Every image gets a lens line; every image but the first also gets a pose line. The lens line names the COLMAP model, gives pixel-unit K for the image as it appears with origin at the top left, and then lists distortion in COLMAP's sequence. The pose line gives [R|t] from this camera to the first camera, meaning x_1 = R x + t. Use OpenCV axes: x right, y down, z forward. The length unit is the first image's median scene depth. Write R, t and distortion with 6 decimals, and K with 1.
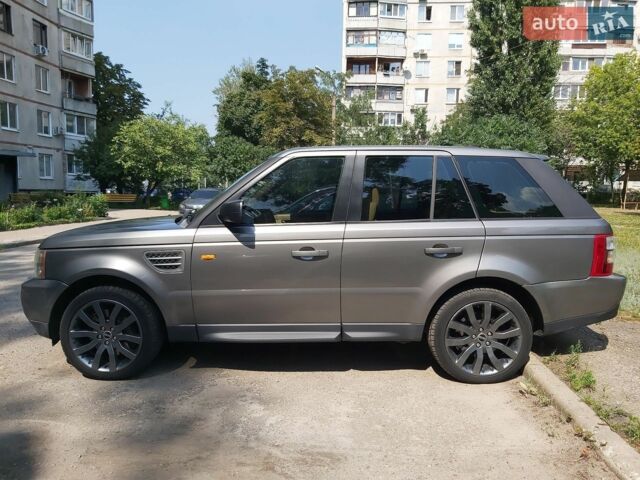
lens RADIAL K [[470.9, 0, 337.7], [0, 470.9, 240.8], [0, 0, 1]] dist [0.001167, -0.044333]
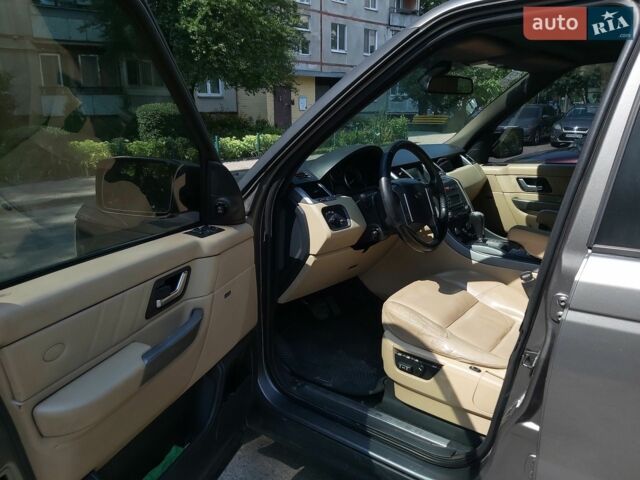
lens RADIAL K [[515.6, 0, 320.0], [0, 515.6, 240.0], [0, 0, 1]] dist [0.002713, -0.015481]
pose [[0.785767, 0.128141, -0.605103, 0.007811], [-0.040633, 0.986885, 0.156226, -0.007553], [0.617186, -0.098170, 0.780669, 0.060321]]
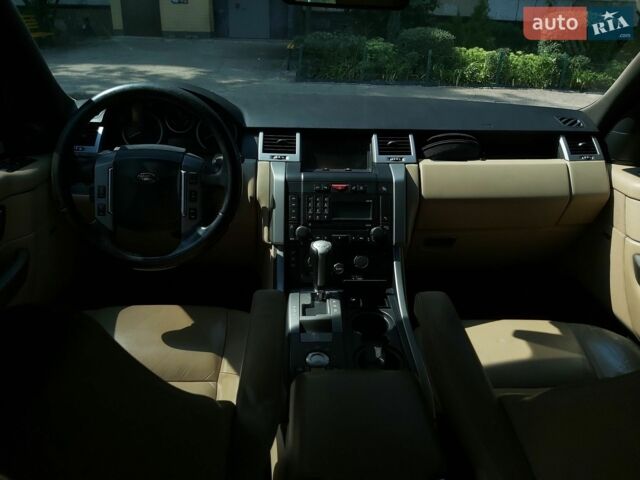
lens RADIAL K [[512.2, 0, 320.0], [0, 512.2, 240.0], [0, 0, 1]] dist [0.004233, -0.034987]
pose [[0.045847, 0.400034, -0.915353, 0.014923], [-0.141797, 0.909644, 0.390437, -0.015711], [0.988834, 0.111893, 0.098428, 0.124678]]
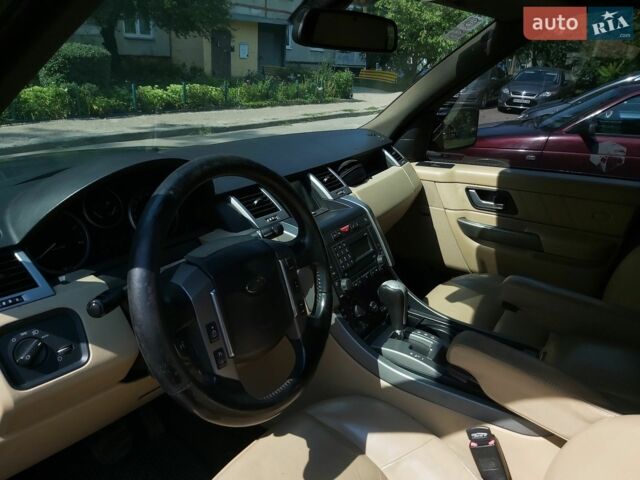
lens RADIAL K [[512.2, 0, 320.0], [0, 512.2, 240.0], [0, 0, 1]] dist [0.004233, -0.034987]
pose [[0.839911, 0.195879, -0.506144, -0.004673], [-0.081498, 0.967543, 0.239202, -0.012599], [0.536571, -0.159659, 0.828614, 0.095486]]
